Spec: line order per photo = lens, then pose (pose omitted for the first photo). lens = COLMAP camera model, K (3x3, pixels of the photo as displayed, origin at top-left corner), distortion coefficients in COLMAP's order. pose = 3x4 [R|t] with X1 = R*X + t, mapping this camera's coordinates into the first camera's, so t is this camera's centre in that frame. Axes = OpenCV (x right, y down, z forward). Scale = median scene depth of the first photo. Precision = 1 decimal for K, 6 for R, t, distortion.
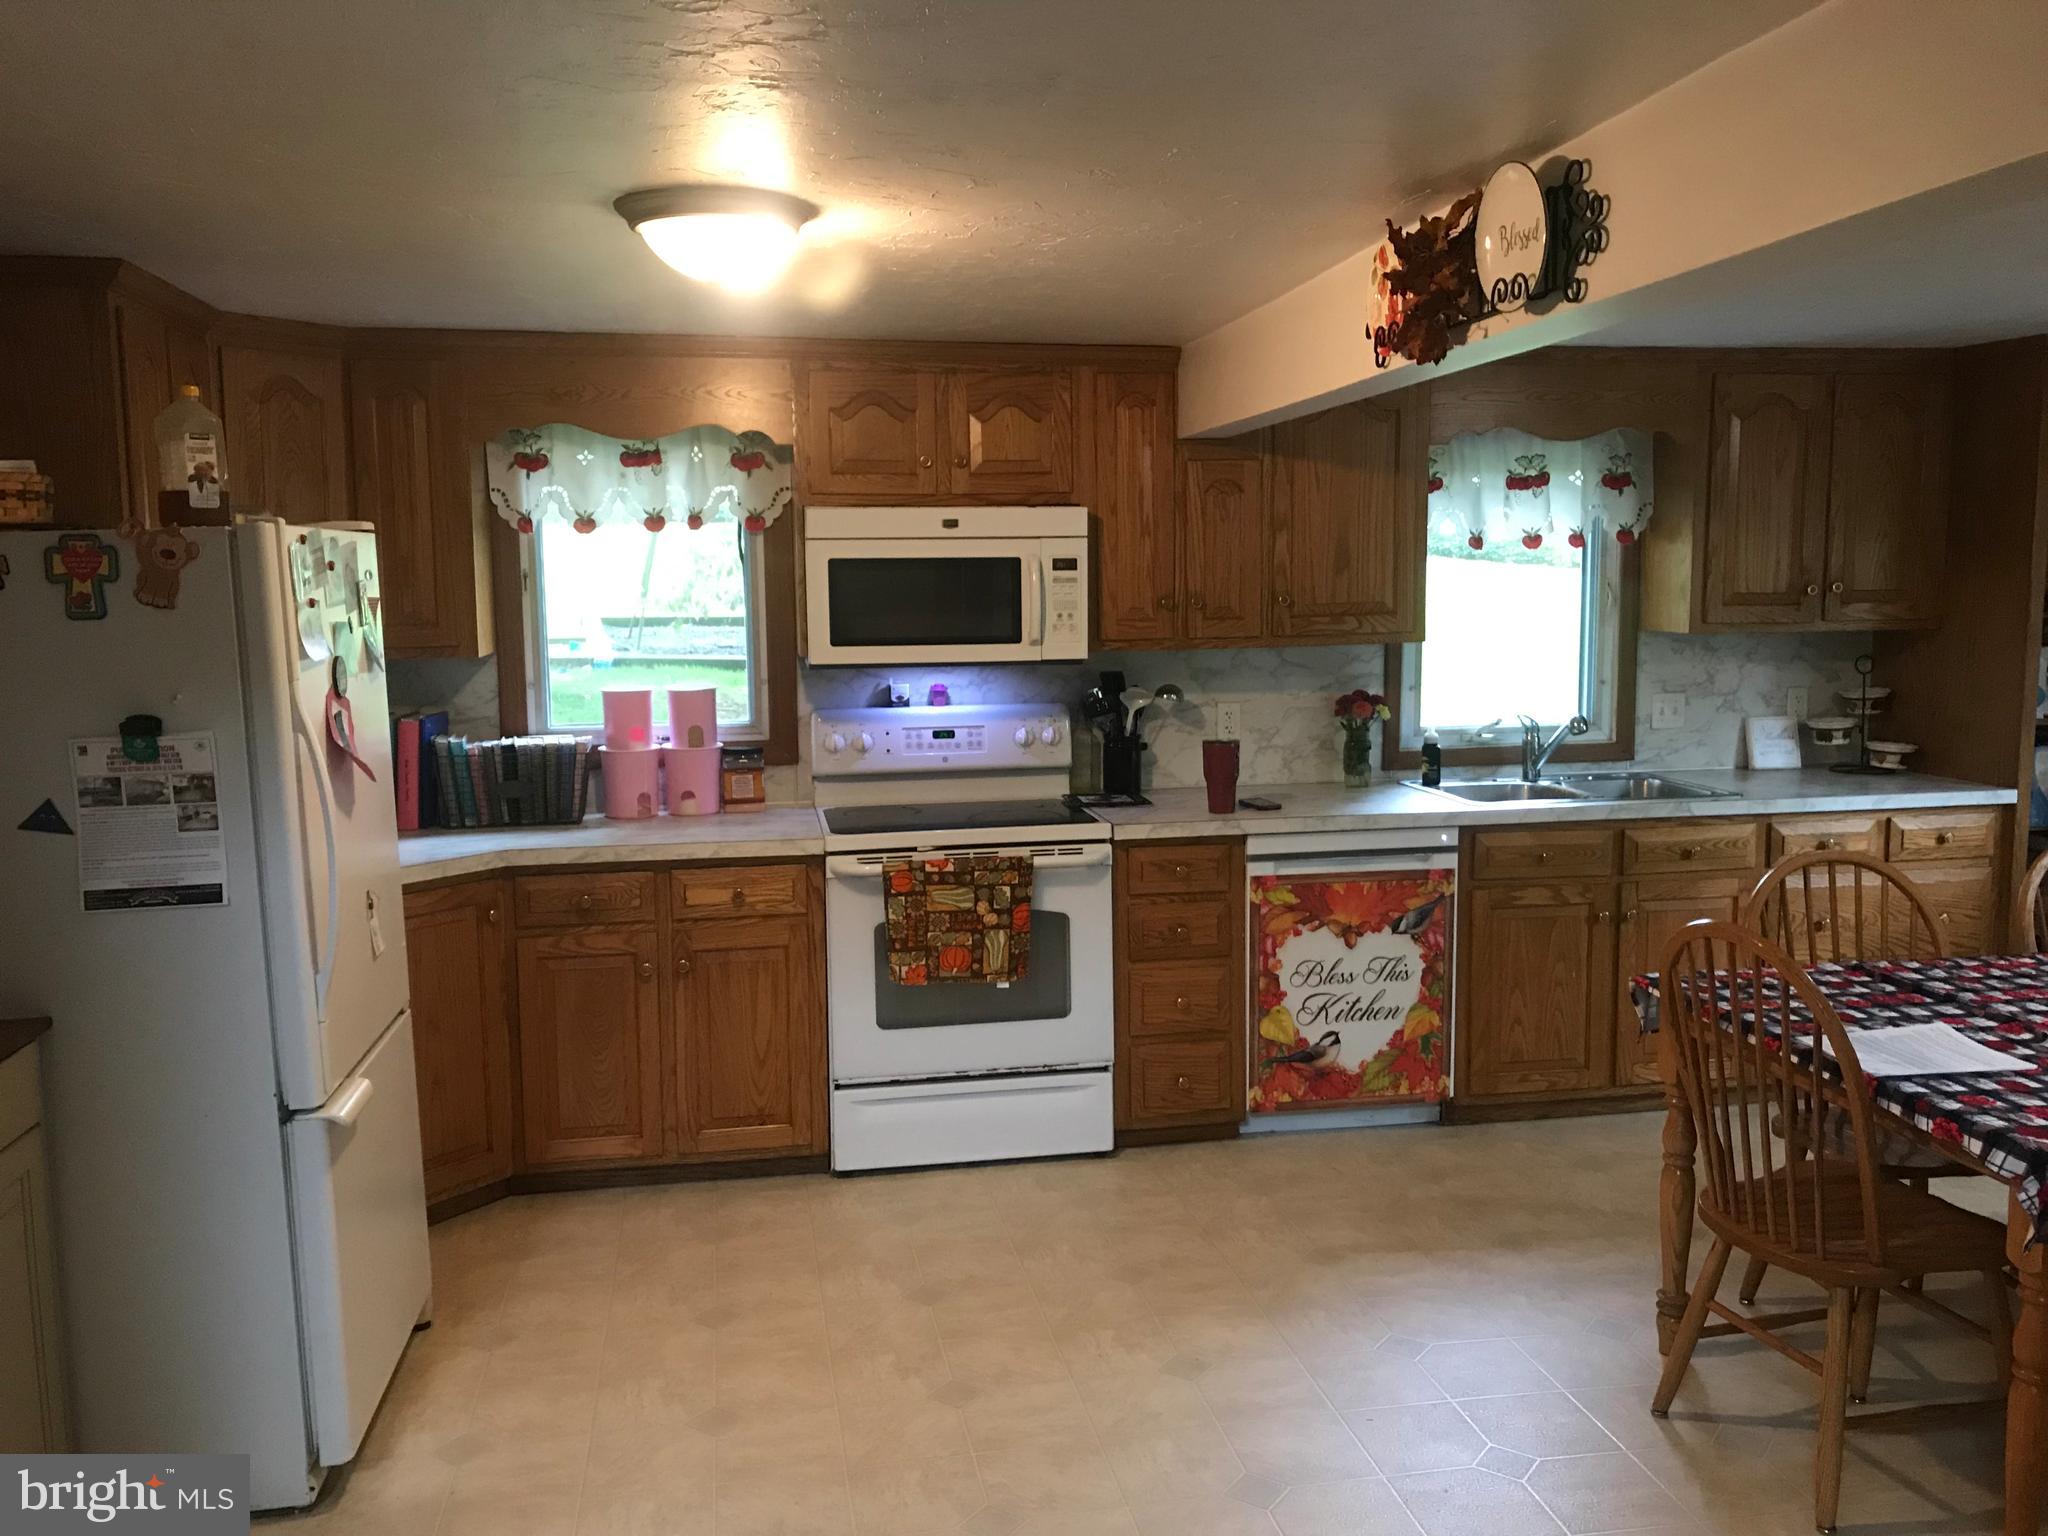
lens RADIAL K [[1674.1, 0, 1024.0], [0, 1674.1, 768.0], [0, 0, 1]] dist [0.117350, -0.158462]
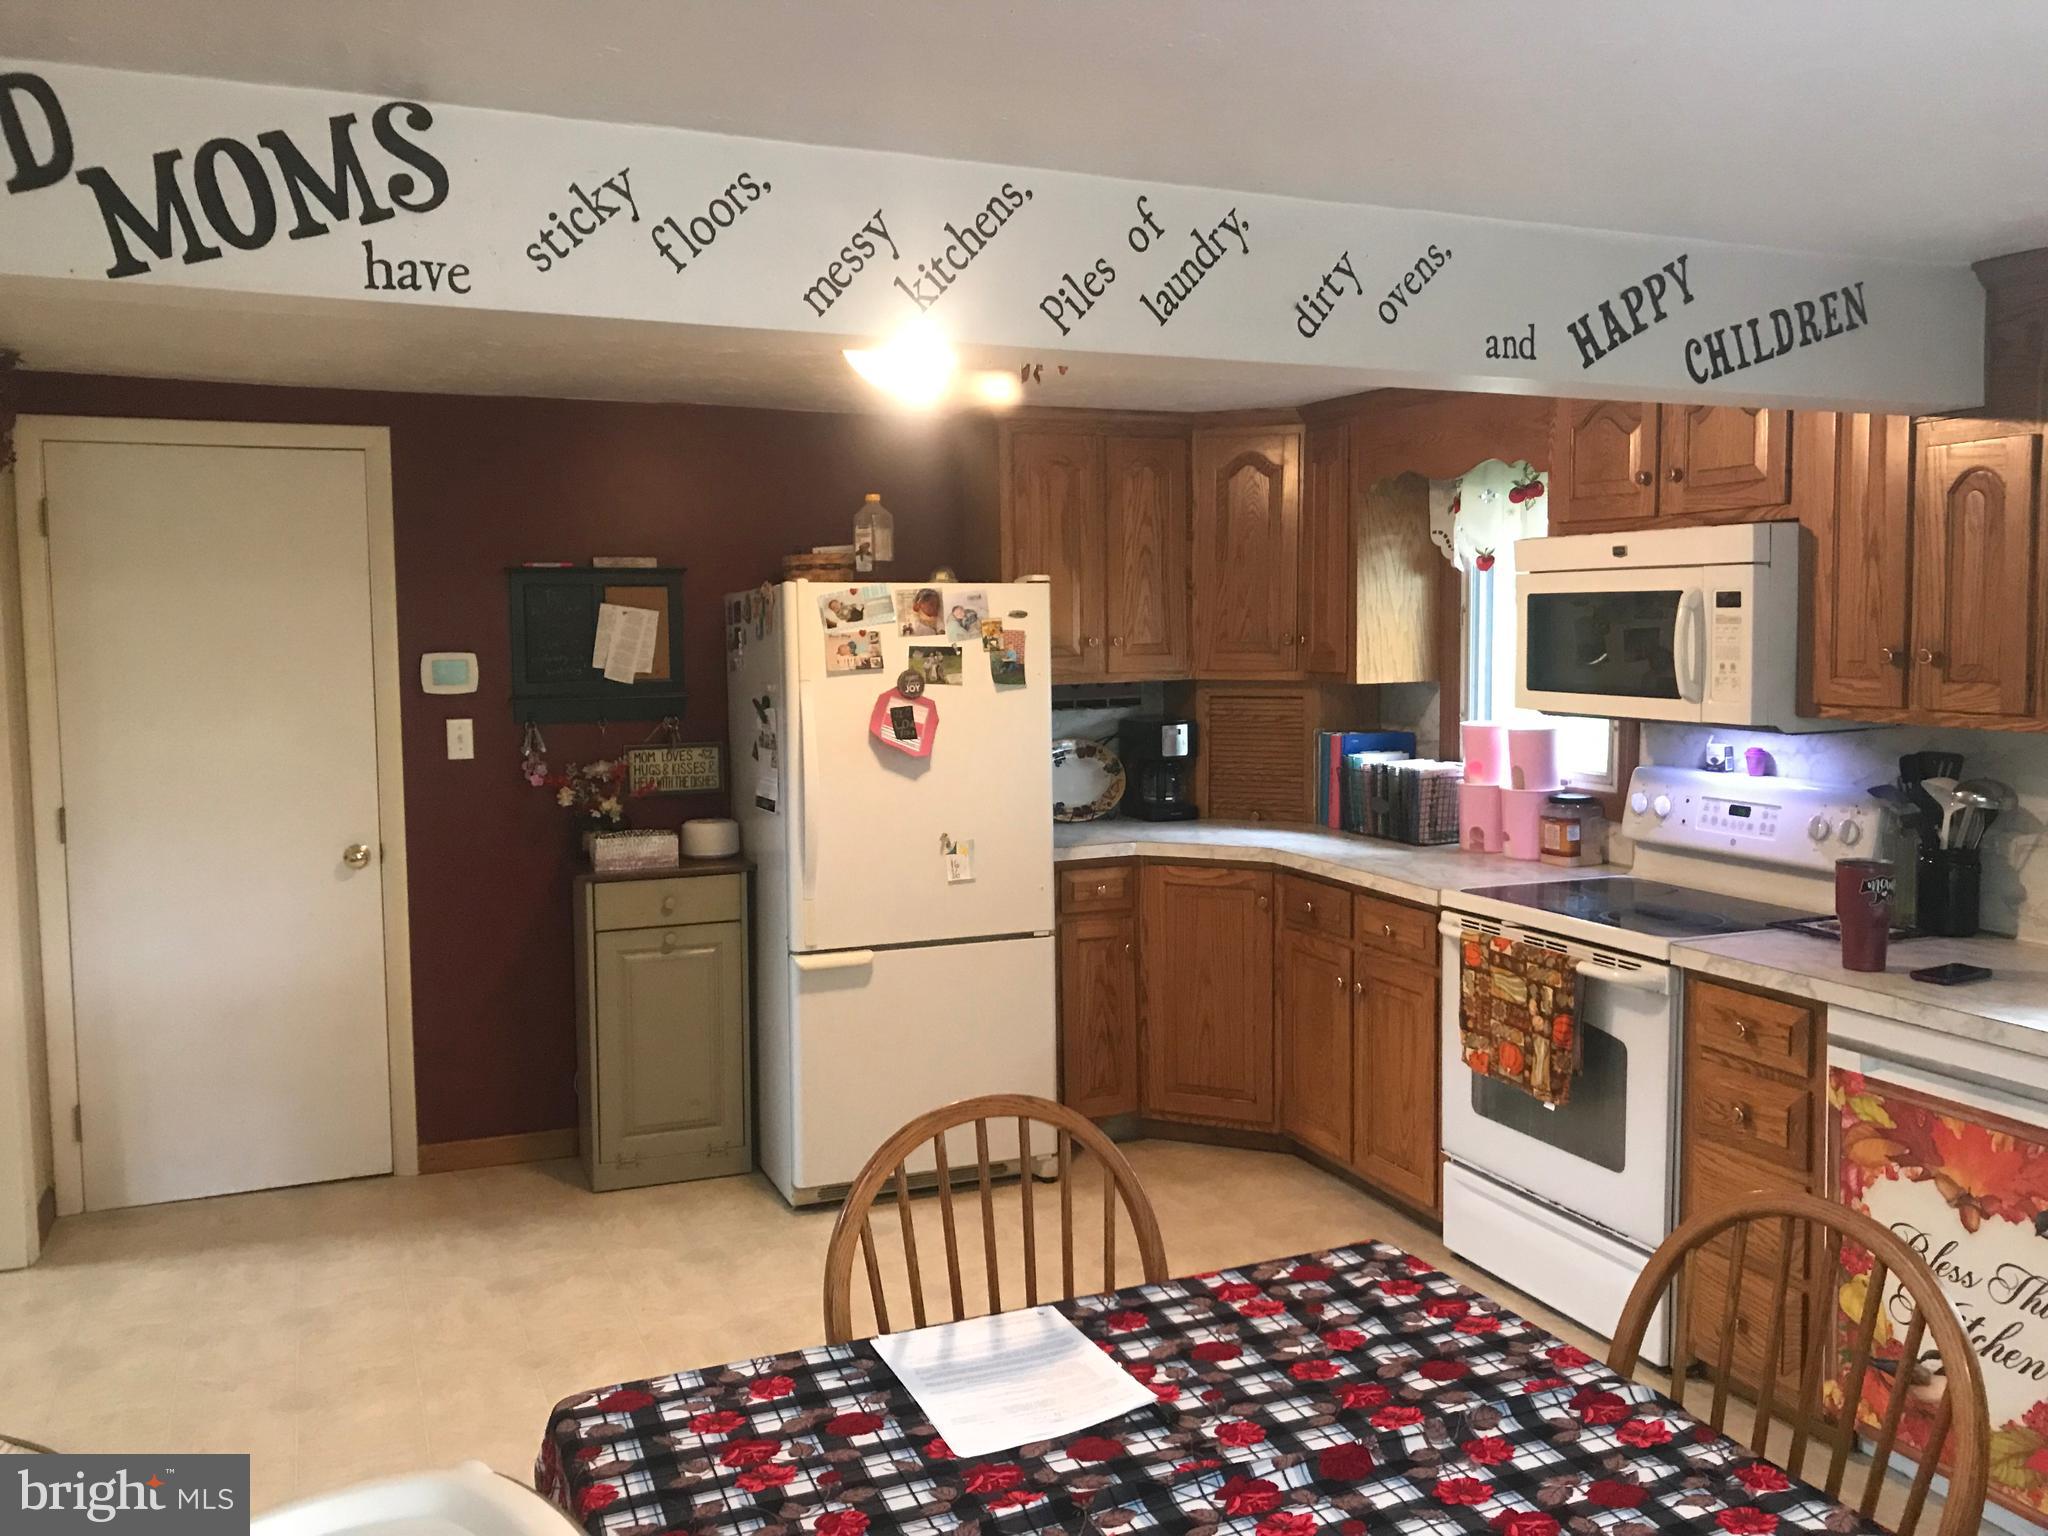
lens RADIAL K [[1683.4, 0, 1024.0], [0, 1683.4, 768.0], [0, 0, 1]] dist [-0.011276, 0.000122]
pose [[0.224676, 0.096309, -0.969662, 0.695836], [-0.103211, 0.991858, 0.074599, -0.069532], [0.968952, 0.083320, 0.232787, 0.519535]]
